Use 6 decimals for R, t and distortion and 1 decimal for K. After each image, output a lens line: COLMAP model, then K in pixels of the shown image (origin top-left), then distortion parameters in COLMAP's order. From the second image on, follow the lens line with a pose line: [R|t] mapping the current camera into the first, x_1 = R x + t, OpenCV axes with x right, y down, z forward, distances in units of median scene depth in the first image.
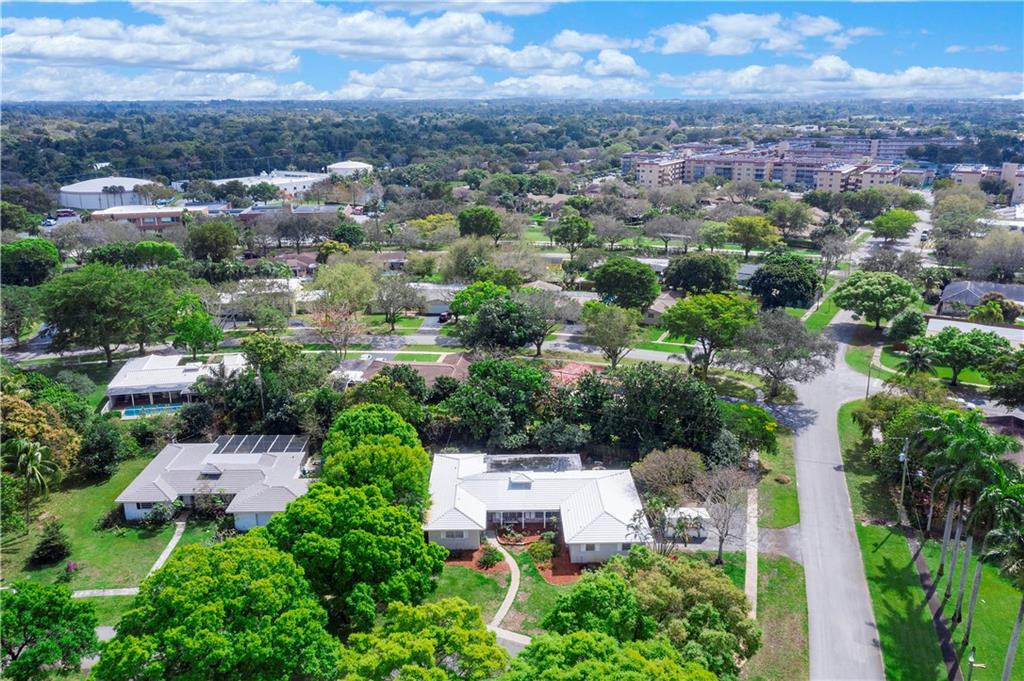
lens RADIAL K [[829.0, 0, 512.0], [0, 829.0, 340.5], [0, 0, 1]] dist [-0.001234, 0.000690]
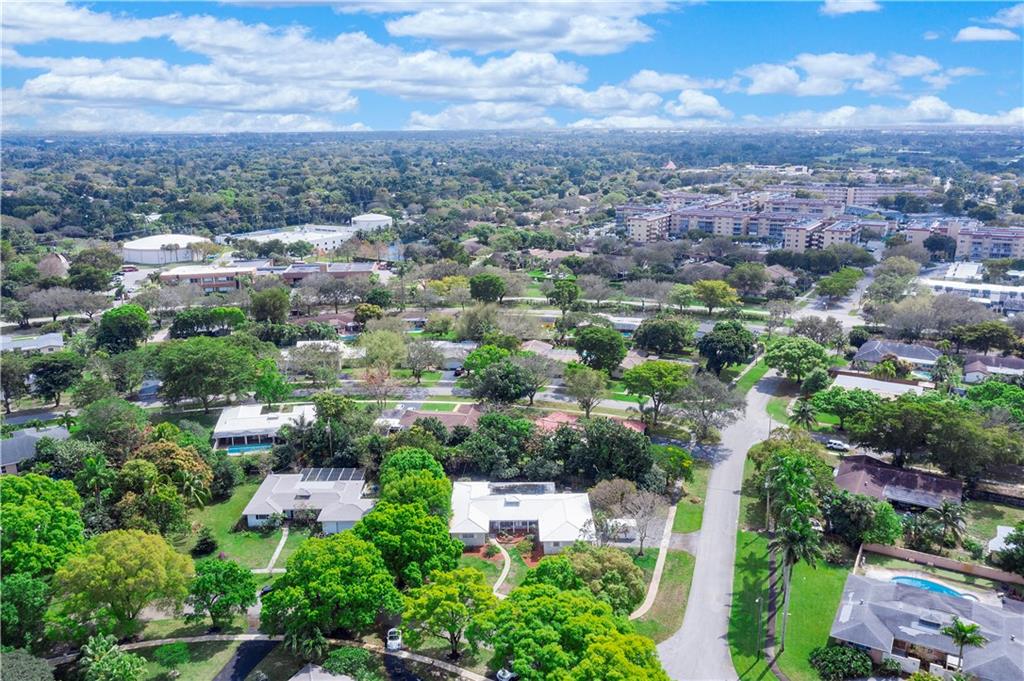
lens RADIAL K [[833.9, 0, 512.0], [0, 833.9, 340.5], [0, 0, 1]] dist [0.008209, 0.000956]
pose [[0.999931, -0.000117, -0.011749, 0.017000], [-0.000160, 0.999723, -0.023550, -0.051697], [0.011749, 0.023551, 0.999654, -0.314313]]
